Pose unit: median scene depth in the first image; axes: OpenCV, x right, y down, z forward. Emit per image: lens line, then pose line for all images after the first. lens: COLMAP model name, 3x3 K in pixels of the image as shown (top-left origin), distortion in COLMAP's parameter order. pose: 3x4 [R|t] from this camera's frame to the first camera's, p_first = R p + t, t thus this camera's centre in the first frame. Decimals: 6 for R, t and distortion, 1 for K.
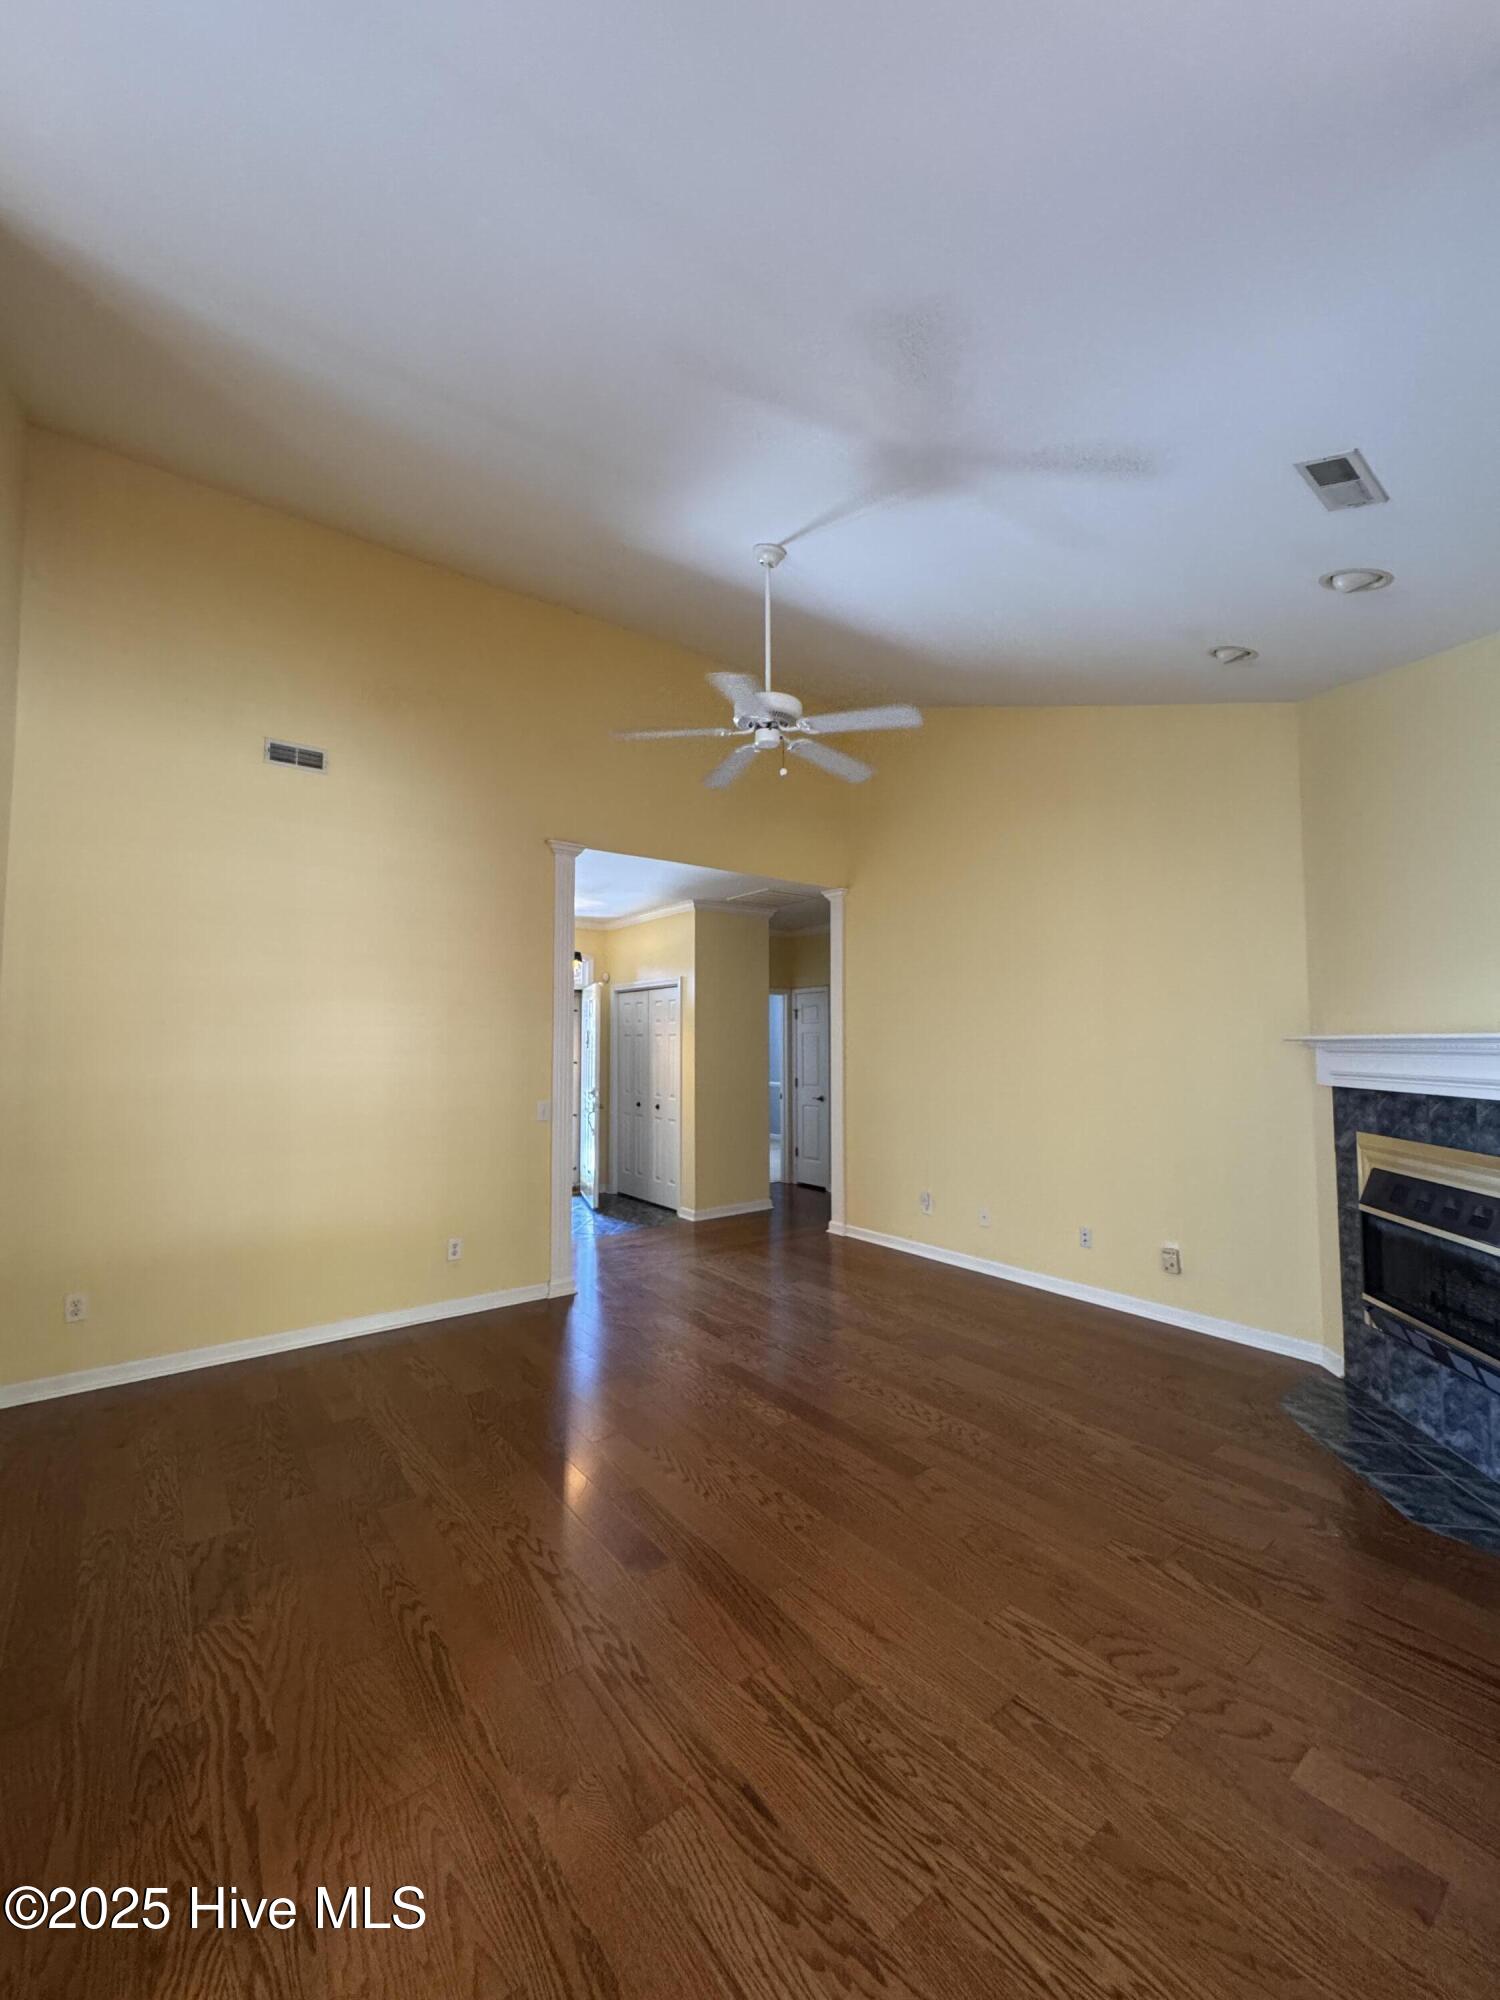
lens RADIAL K [[796.0, 0, 754.5], [0, 796.0, 996.8], [0, 0, 1]] dist [-0.002353, 0.001037]
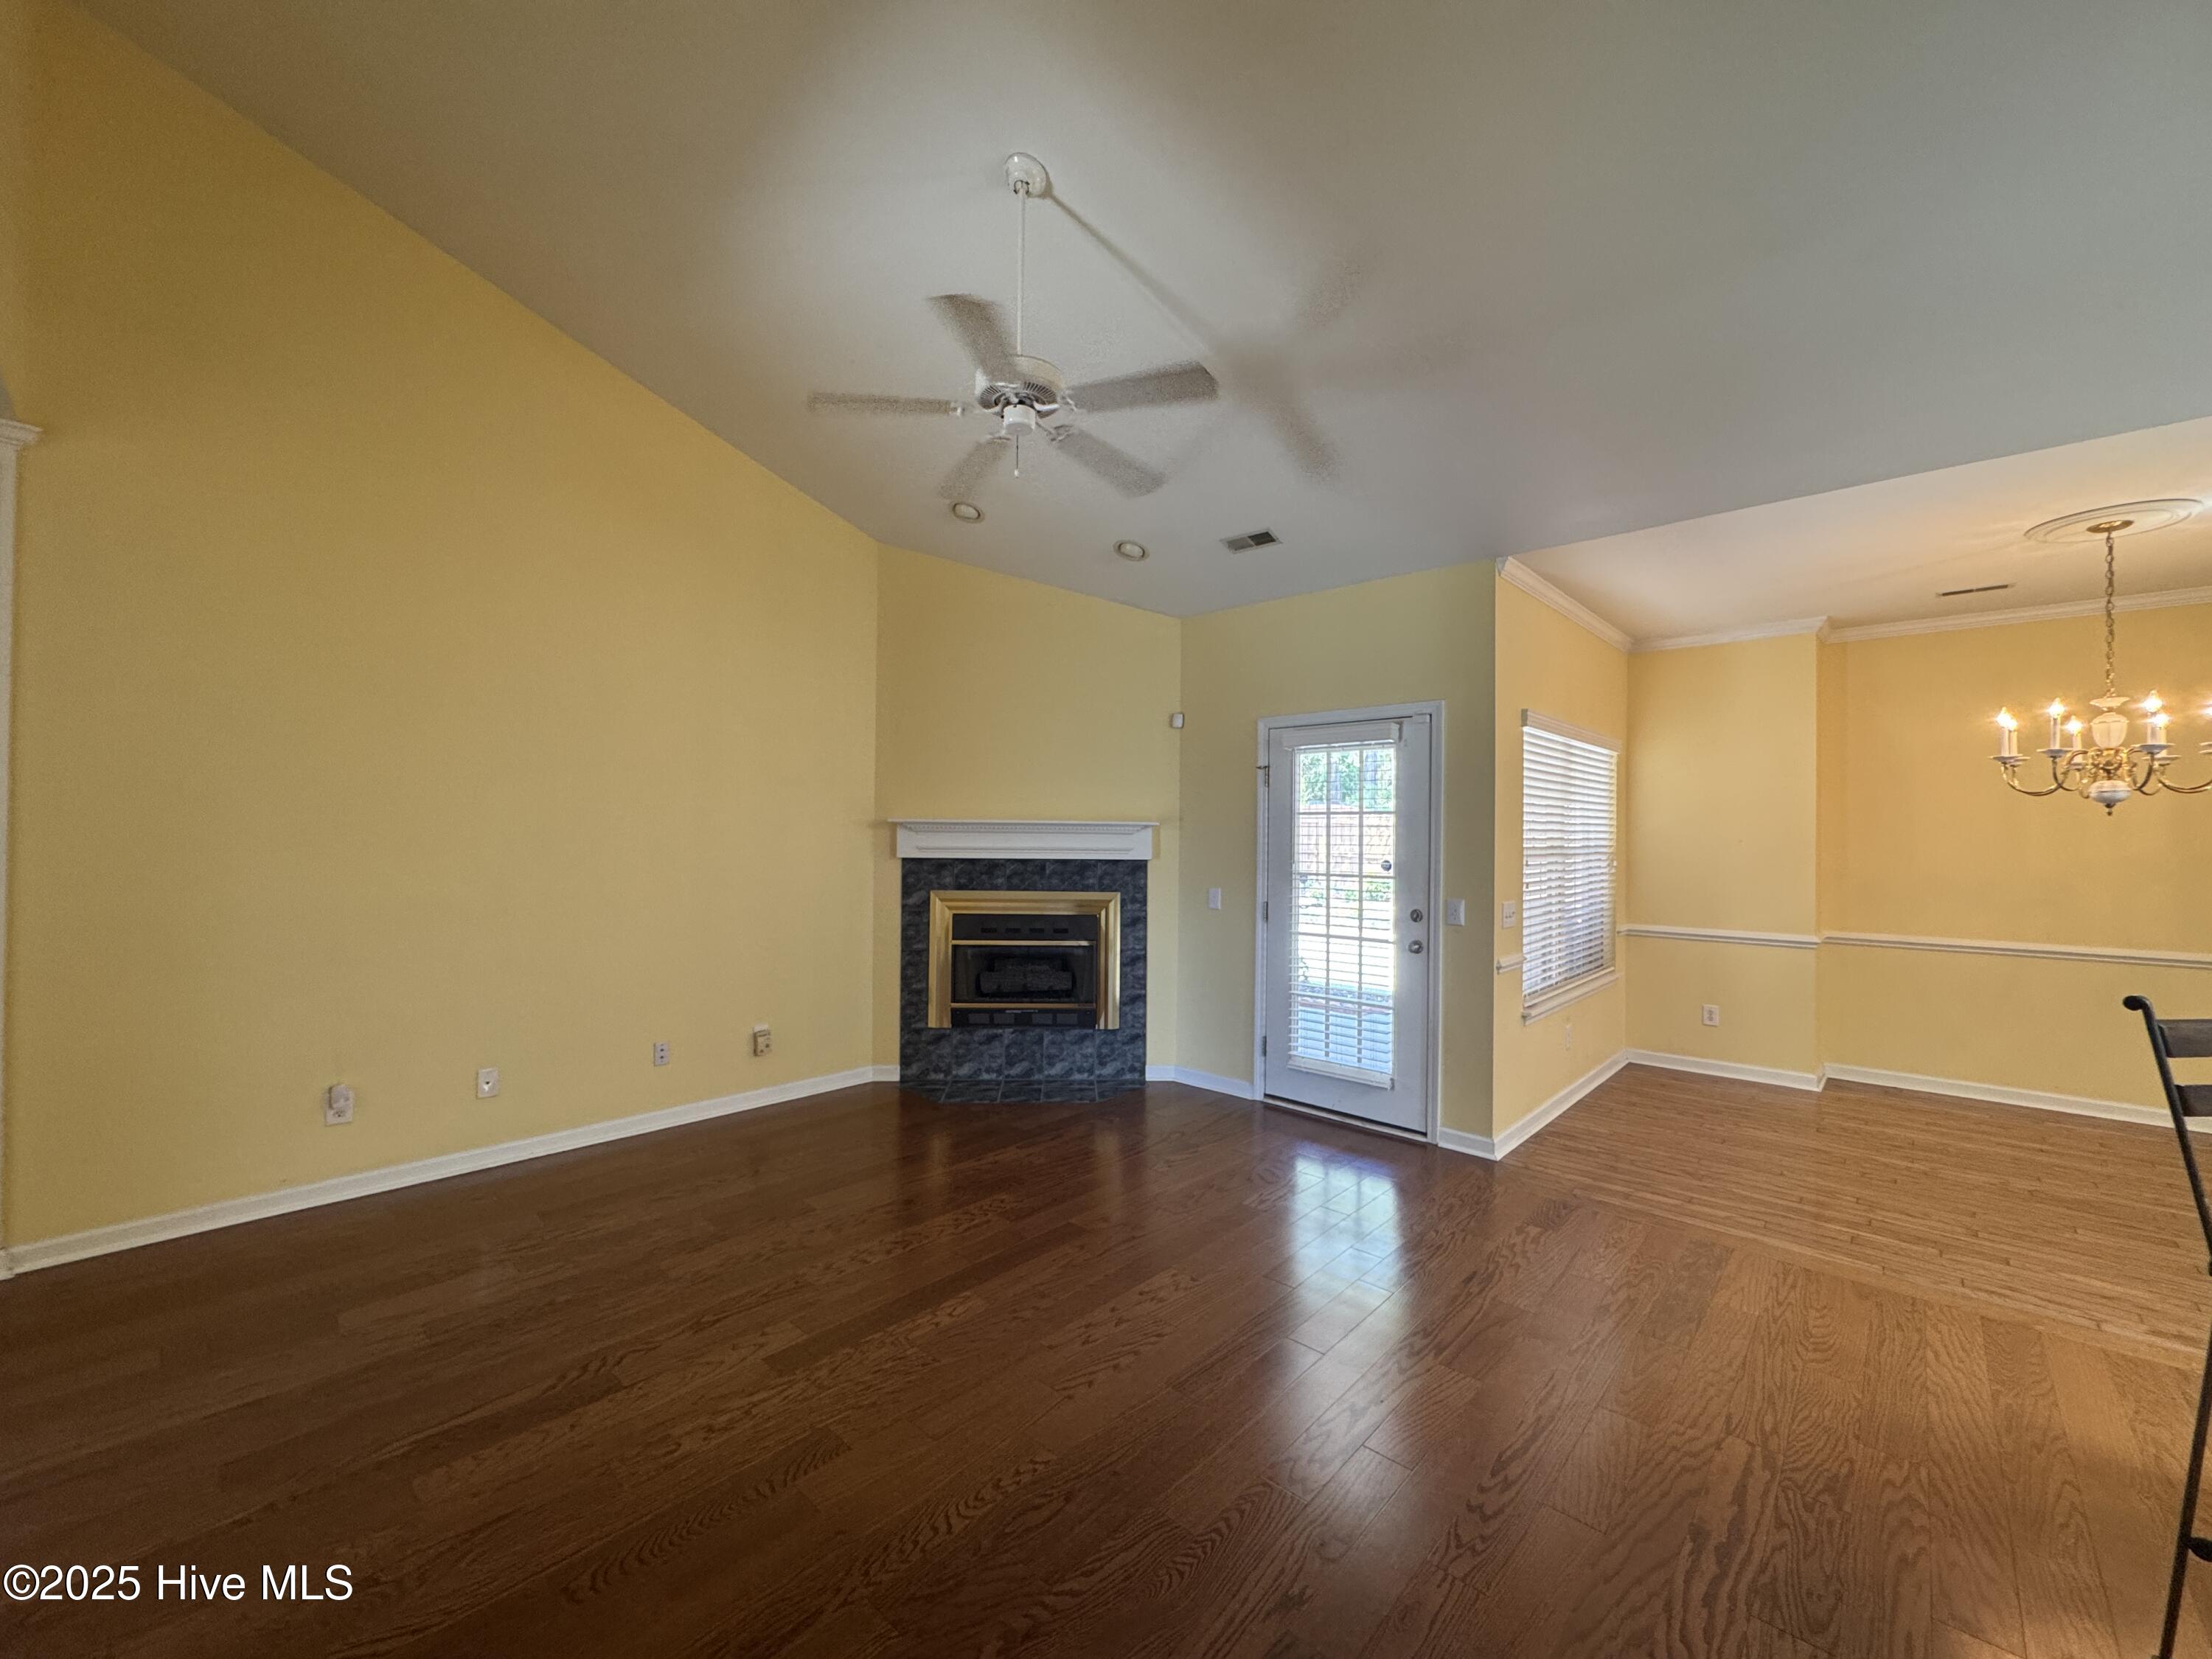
lens RADIAL K [[880.3, 0, 1104.5], [0, 880.3, 826.7], [0, 0, 1]] dist [-0.002353, 0.001037]
pose [[-0.163858, 0.008667, 0.986446, -0.869875], [-0.067557, 0.997515, -0.019986, 0.080446], [-0.984168, -0.069916, -0.162866, 1.085270]]
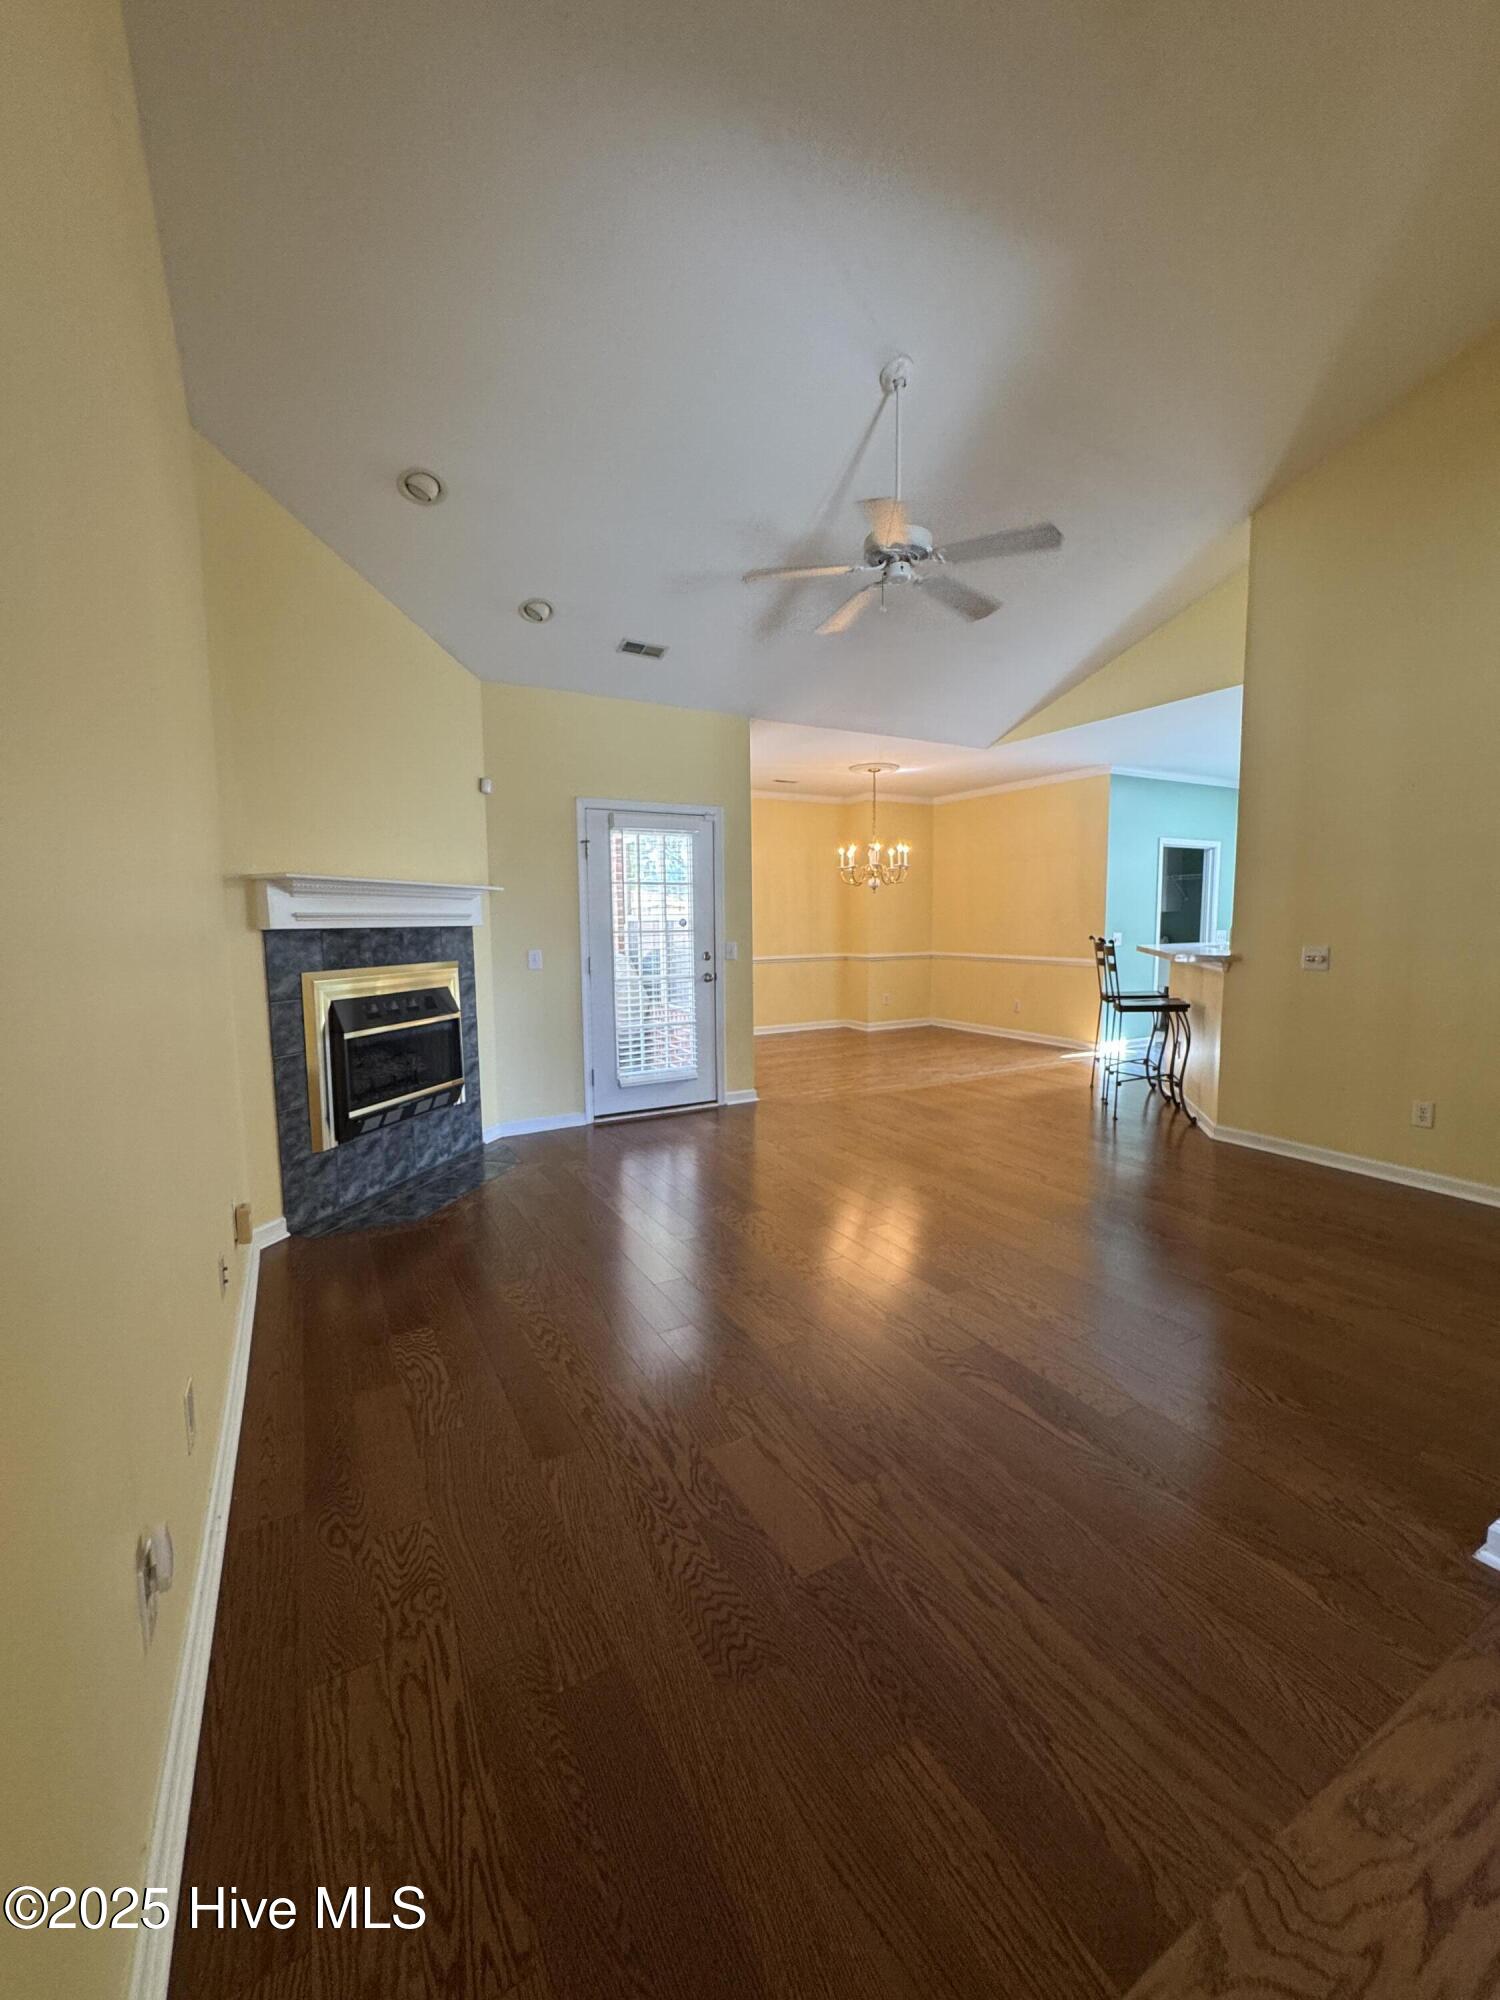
lens RADIAL K [[796.0, 0, 748.7], [0, 796.0, 999.0], [0, 0, 1]] dist [-0.002353, 0.001037]
pose [[-0.989317, -0.004469, 0.145715, 0.061643], [0.001485, 0.999169, 0.040724, 0.183209], [-0.145776, 0.040505, -0.988488, 2.154463]]
